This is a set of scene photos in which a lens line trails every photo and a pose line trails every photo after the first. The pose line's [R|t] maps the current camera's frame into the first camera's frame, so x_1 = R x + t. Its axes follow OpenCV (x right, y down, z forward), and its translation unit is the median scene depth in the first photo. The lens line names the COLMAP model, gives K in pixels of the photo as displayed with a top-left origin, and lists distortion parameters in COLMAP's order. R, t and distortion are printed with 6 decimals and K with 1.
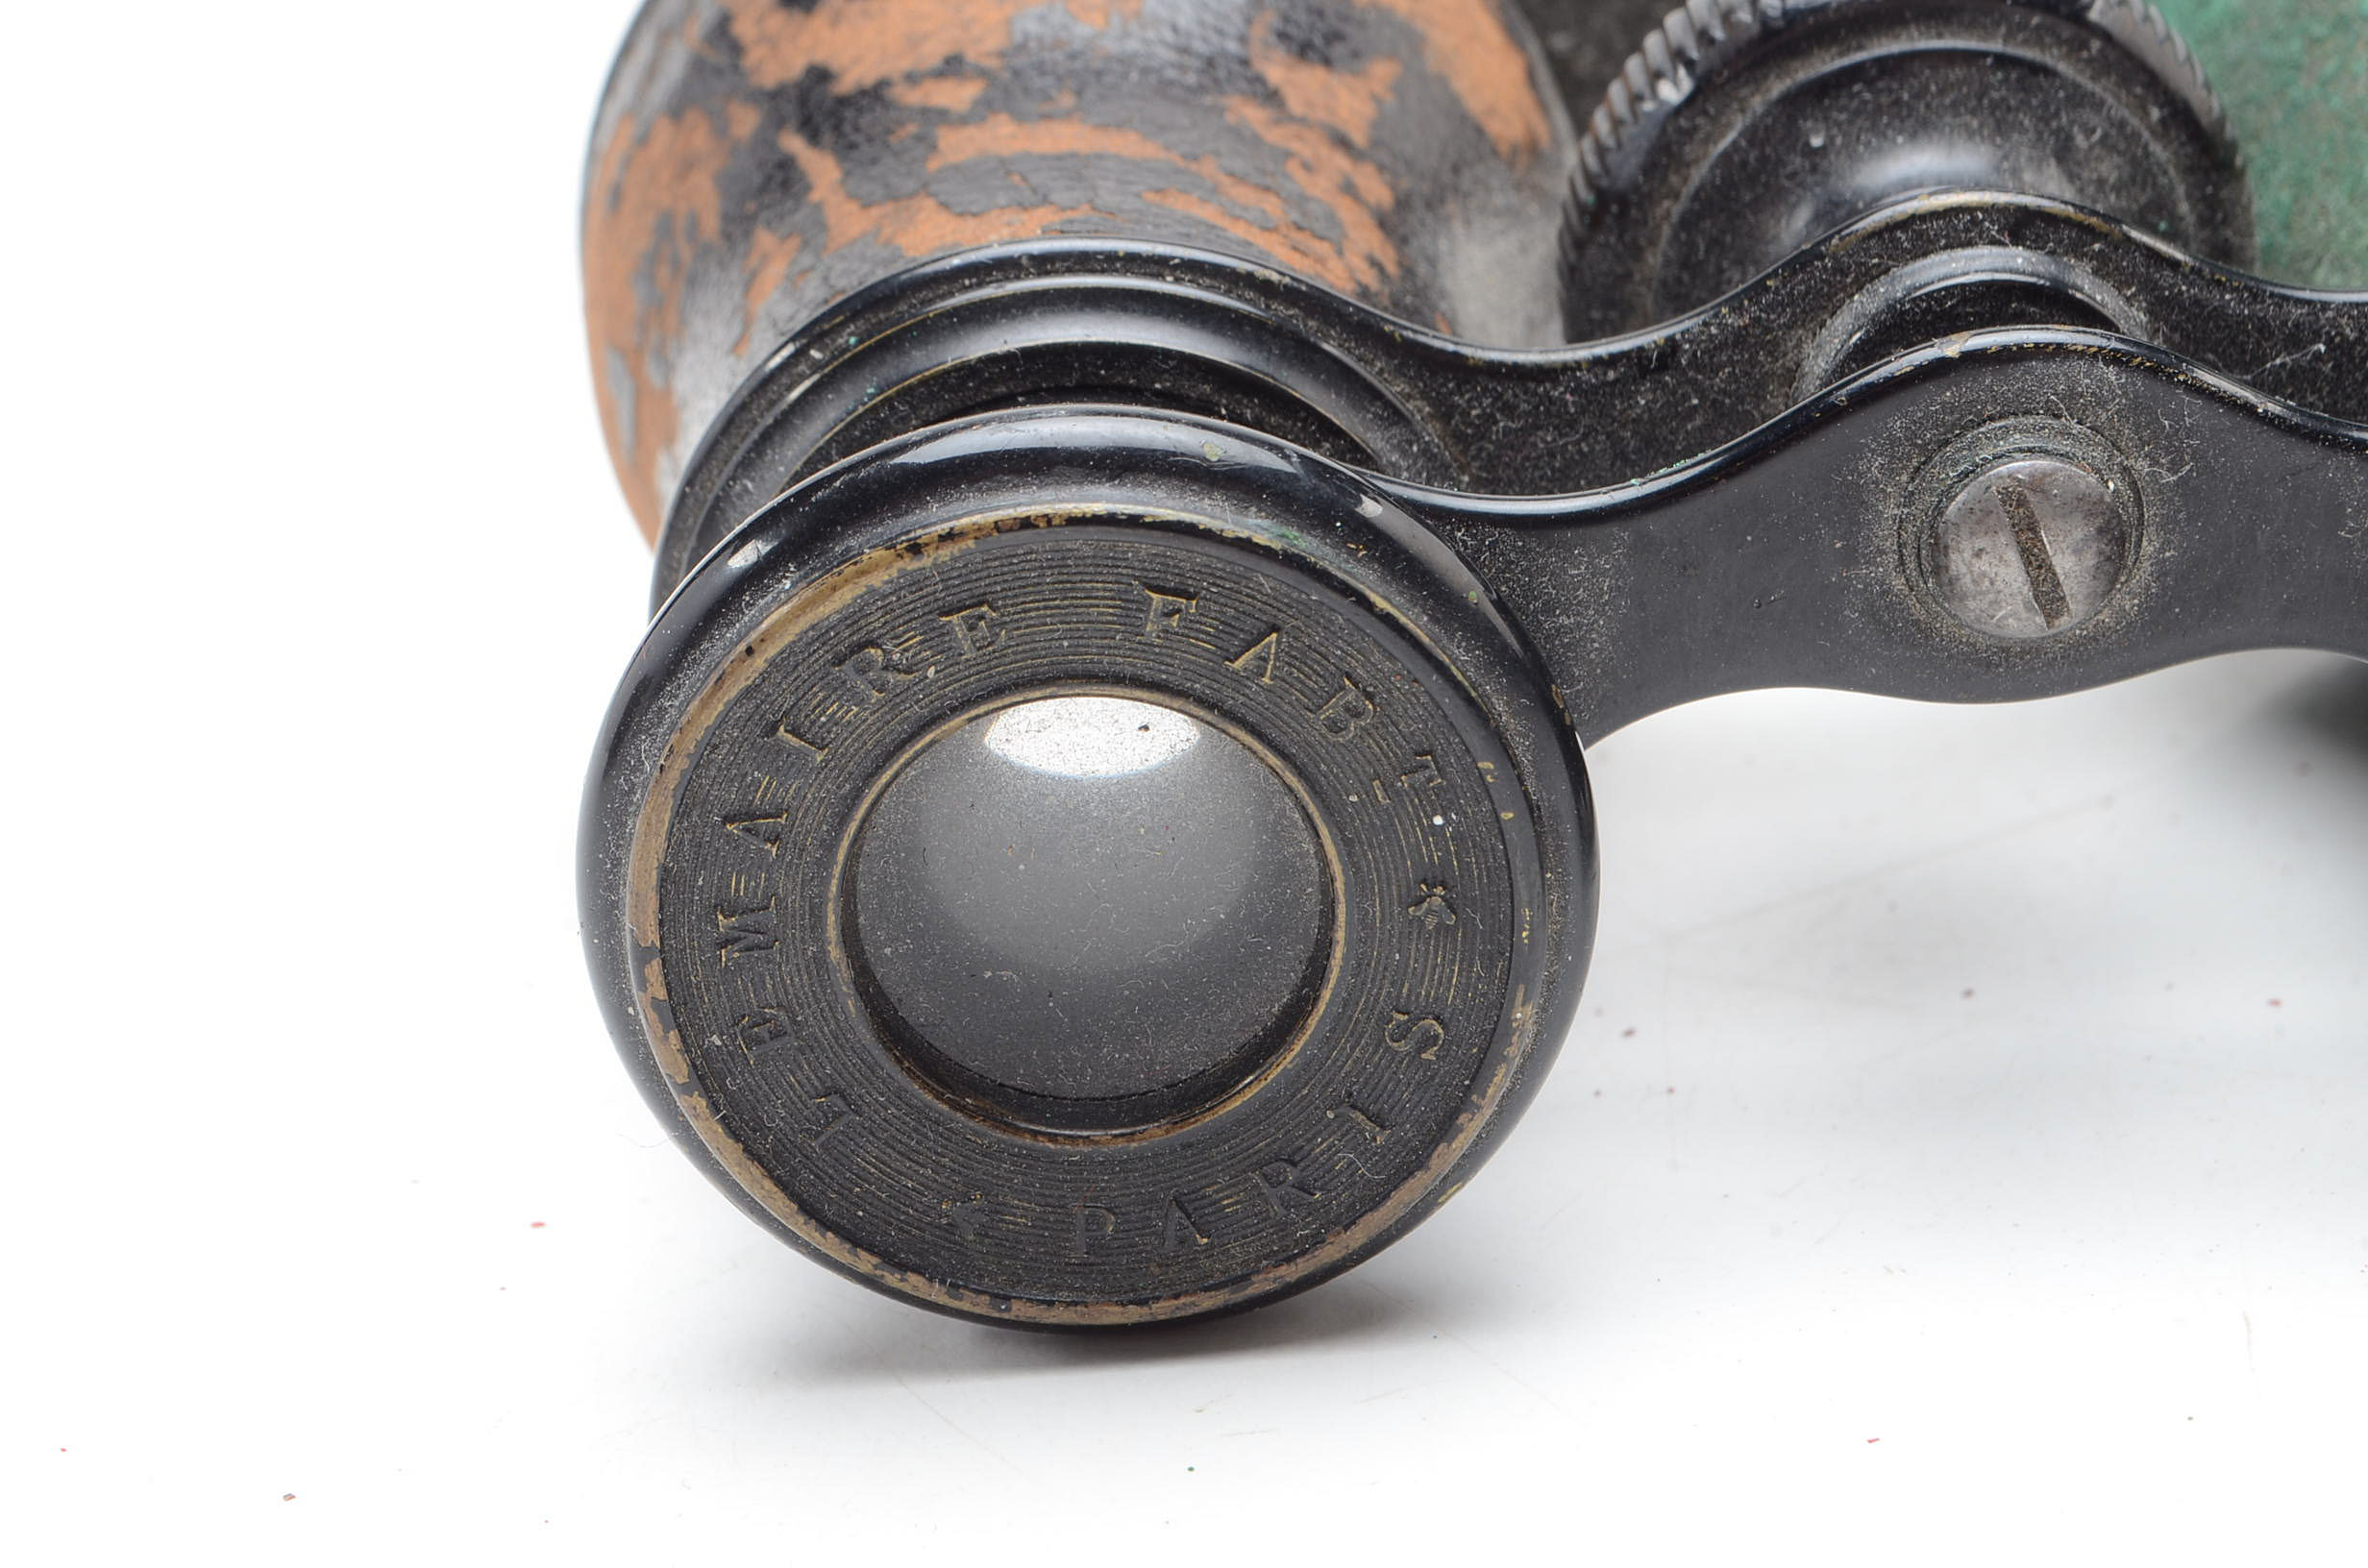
lens RADIAL K [[5496.9, 0, 1187.0], [0, 5496.9, 769.0], [0, 0, 1]] dist [0.084062, 0.000000]
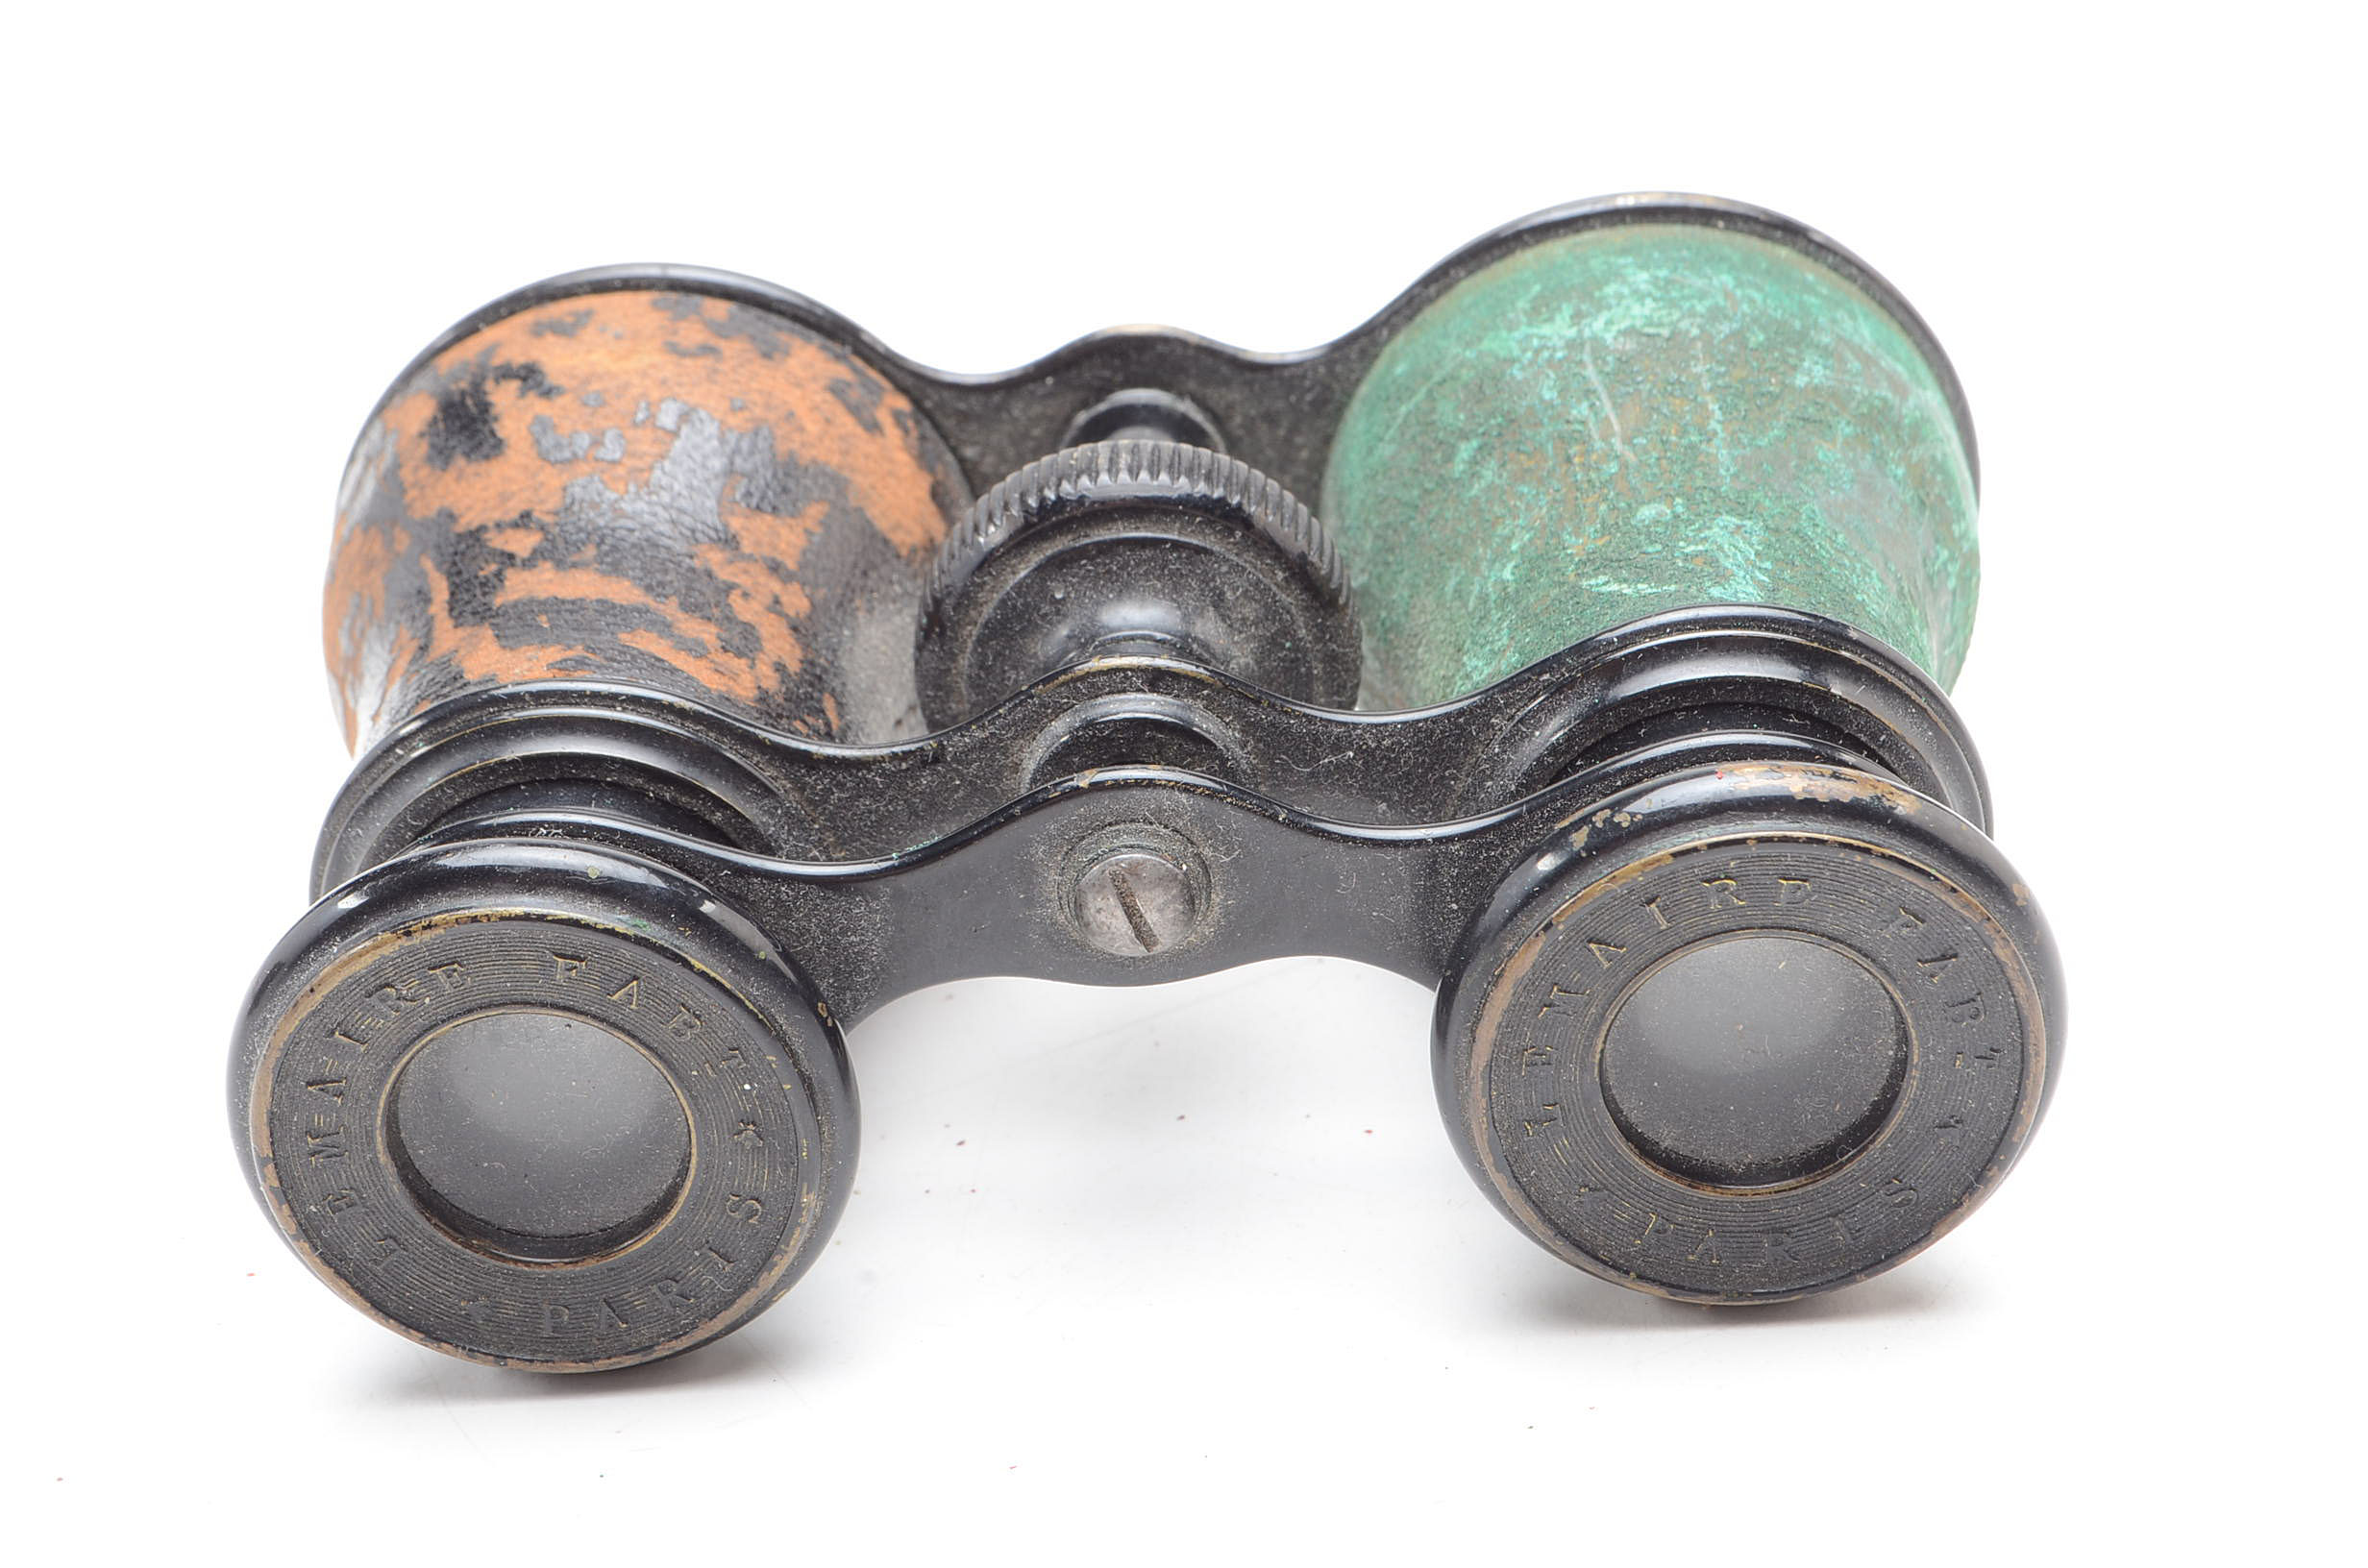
lens RADIAL K [[4513.8, 0, 1186.5], [0, 4513.8, 794.6], [0, 0, 1]] dist [0.001393, 0.000000]
pose [[0.999495, 0.007461, -0.030904, 0.204840], [-0.004470, 0.995396, 0.095745, -0.194014], [0.031476, -0.095559, 0.994926, -0.293337]]
